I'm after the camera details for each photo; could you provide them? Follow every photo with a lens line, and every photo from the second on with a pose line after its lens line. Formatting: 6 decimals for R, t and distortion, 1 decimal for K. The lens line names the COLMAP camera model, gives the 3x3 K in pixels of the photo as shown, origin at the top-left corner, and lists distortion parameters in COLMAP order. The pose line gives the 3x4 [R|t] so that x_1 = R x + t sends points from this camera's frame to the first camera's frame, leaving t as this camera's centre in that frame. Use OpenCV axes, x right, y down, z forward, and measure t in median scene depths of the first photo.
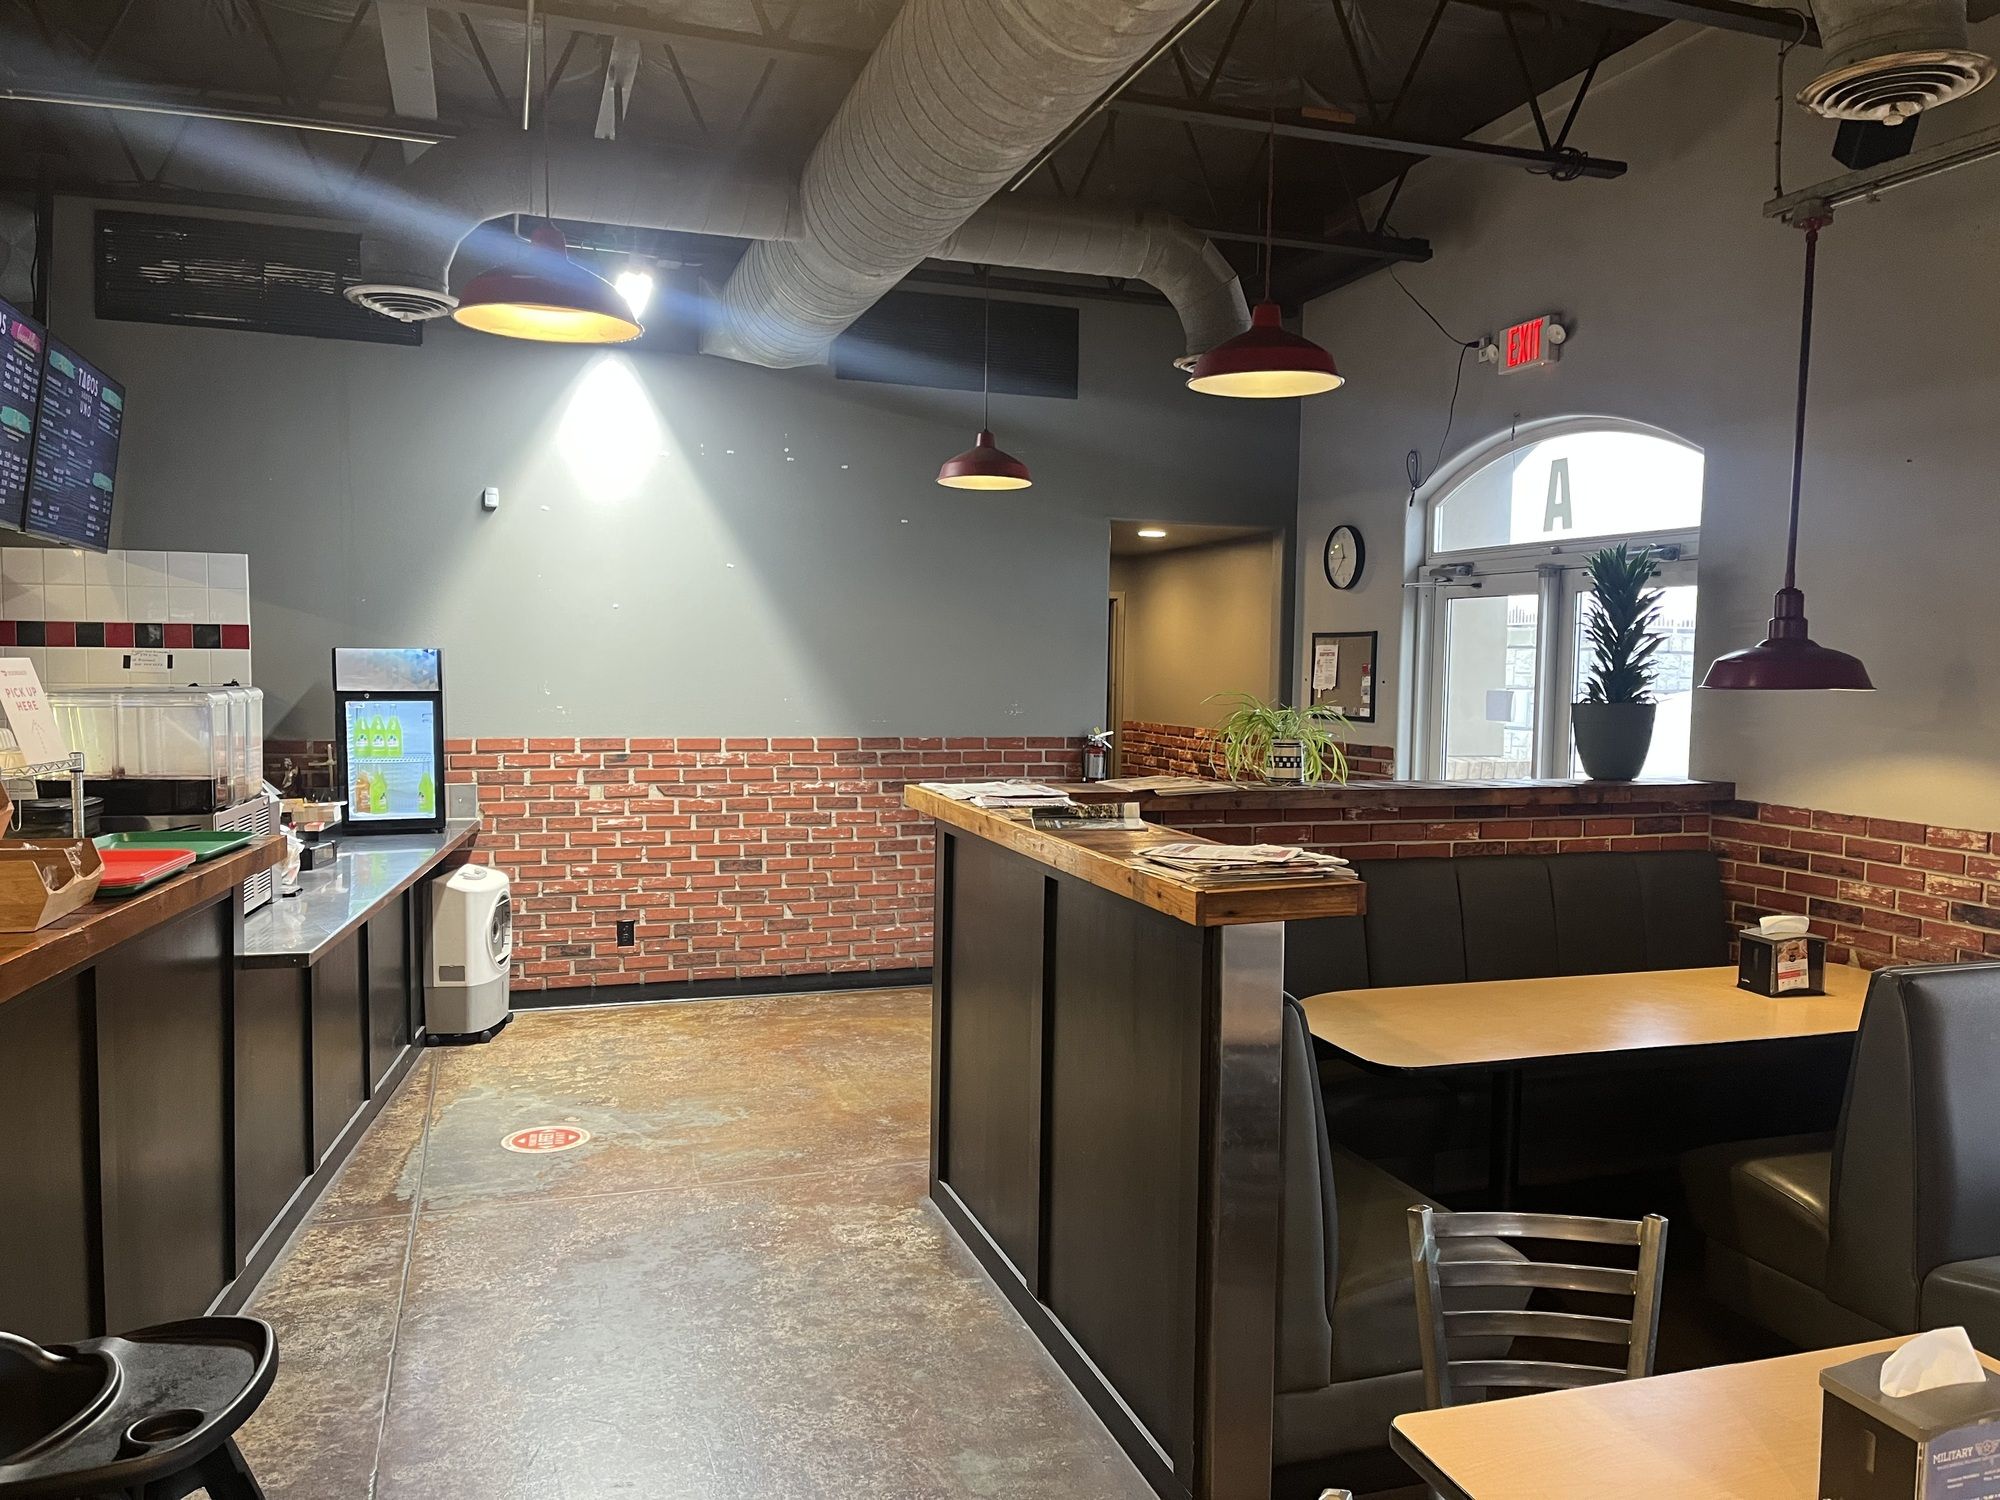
lens RADIAL K [[1480.3, 0, 1023.2], [0, 1480.3, 758.1], [0, 0, 1]] dist [0.065545, -0.095089]
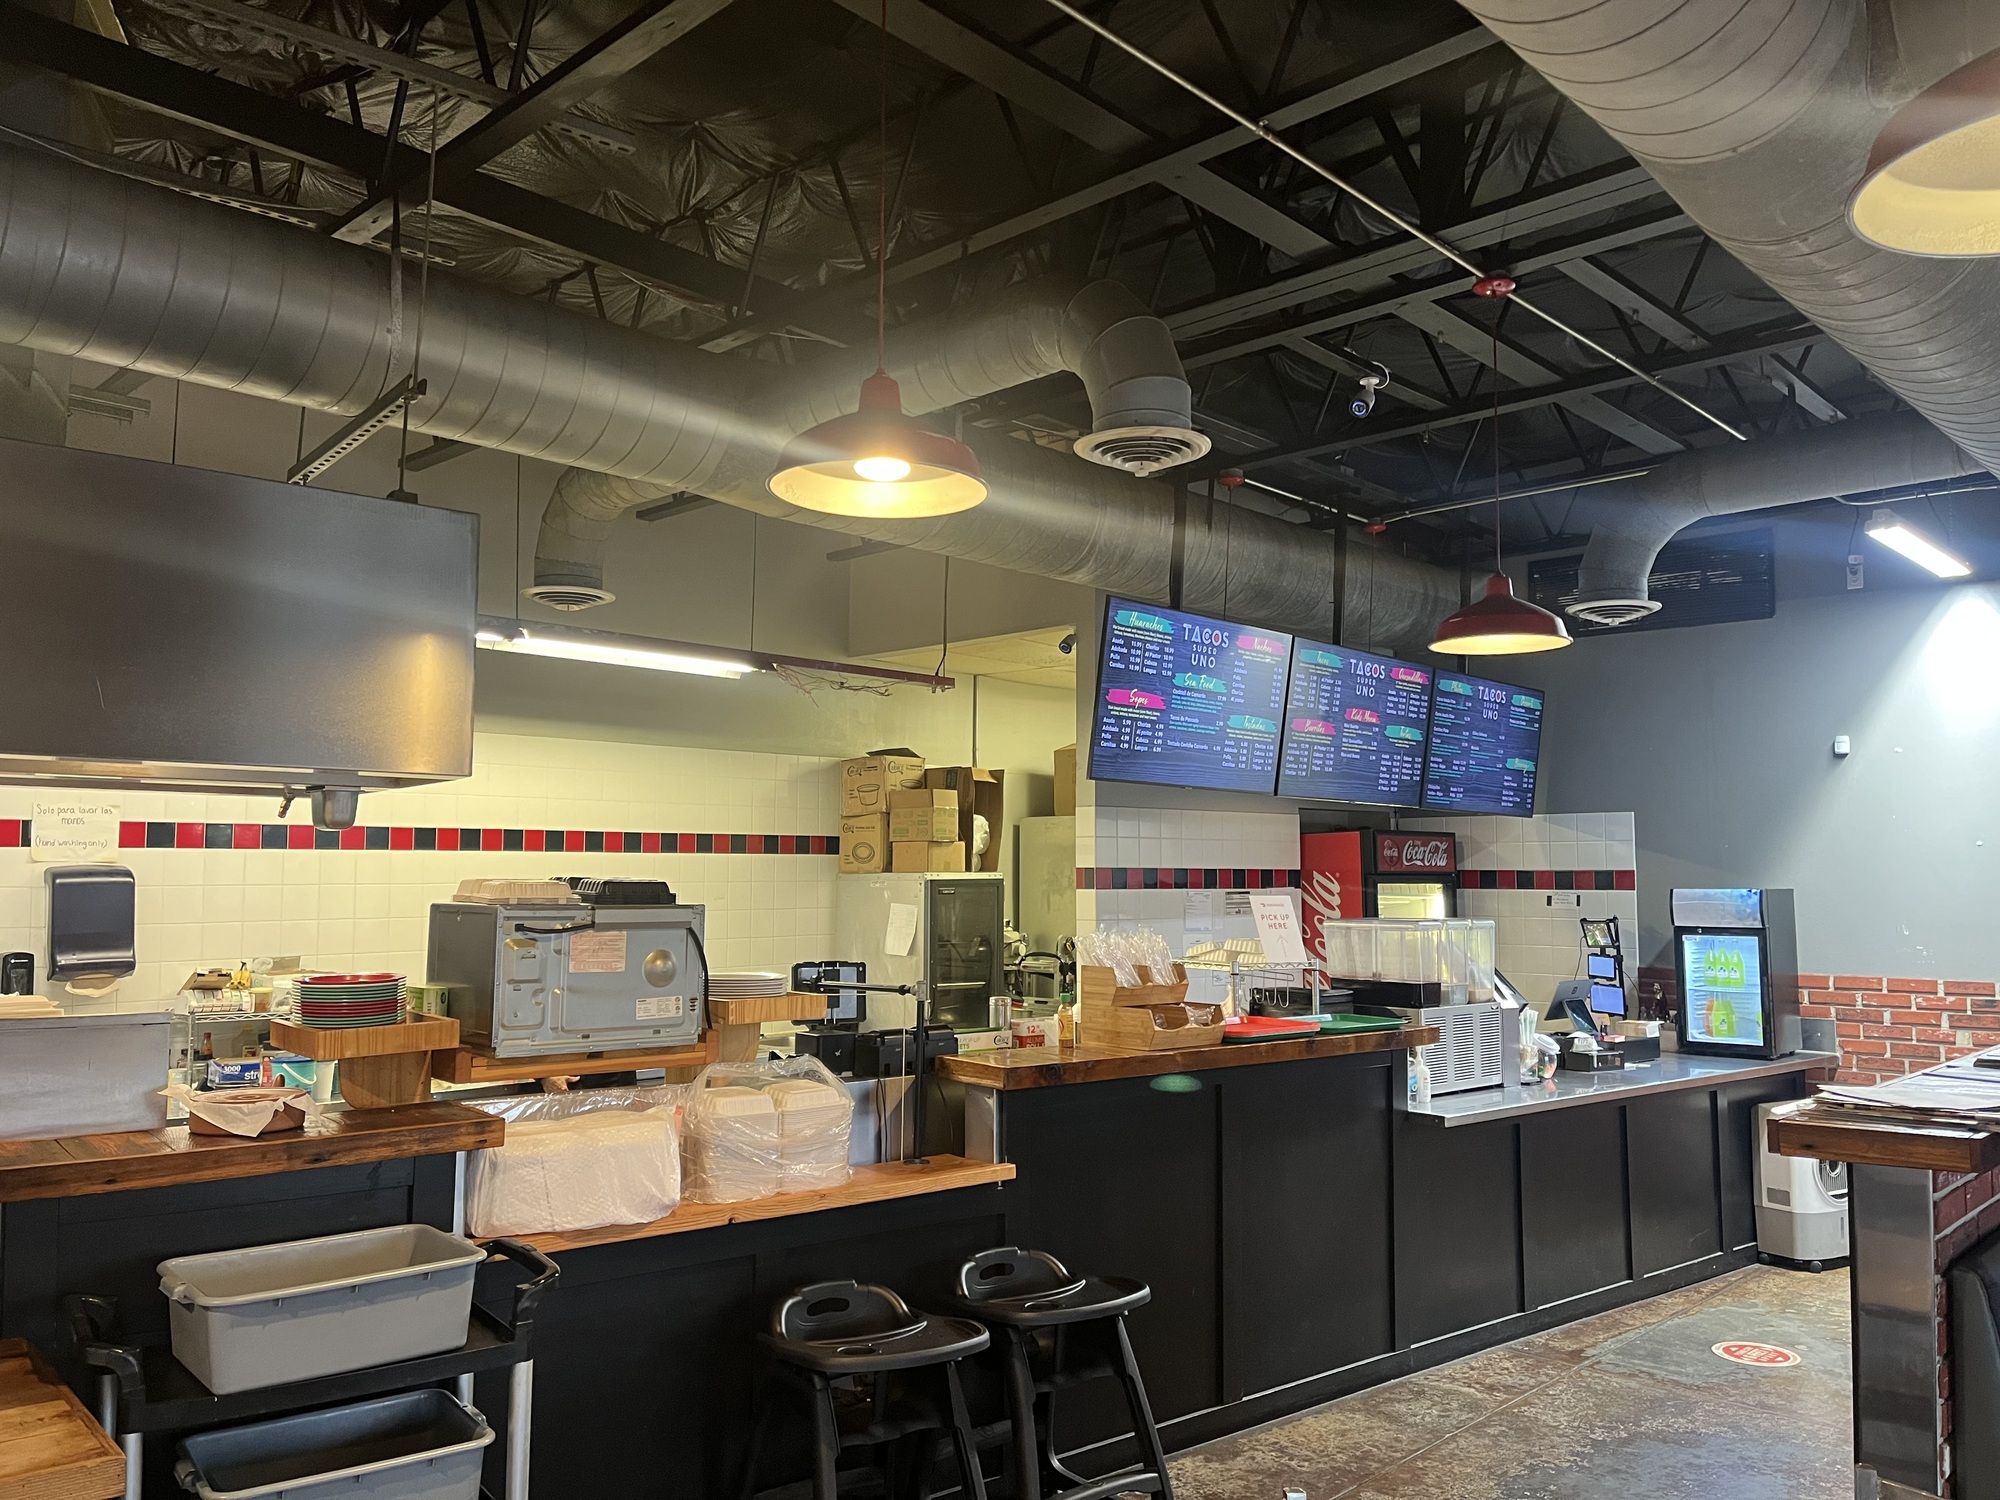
lens RADIAL K [[1480.3, 0, 1023.2], [0, 1480.3, 758.1], [0, 0, 1]] dist [0.065545, -0.095089]
pose [[0.451437, -0.083842, -0.888355, 0.351346], [-0.060834, 0.990368, -0.124384, 0.001100], [0.890227, 0.110194, 0.441989, 0.021444]]
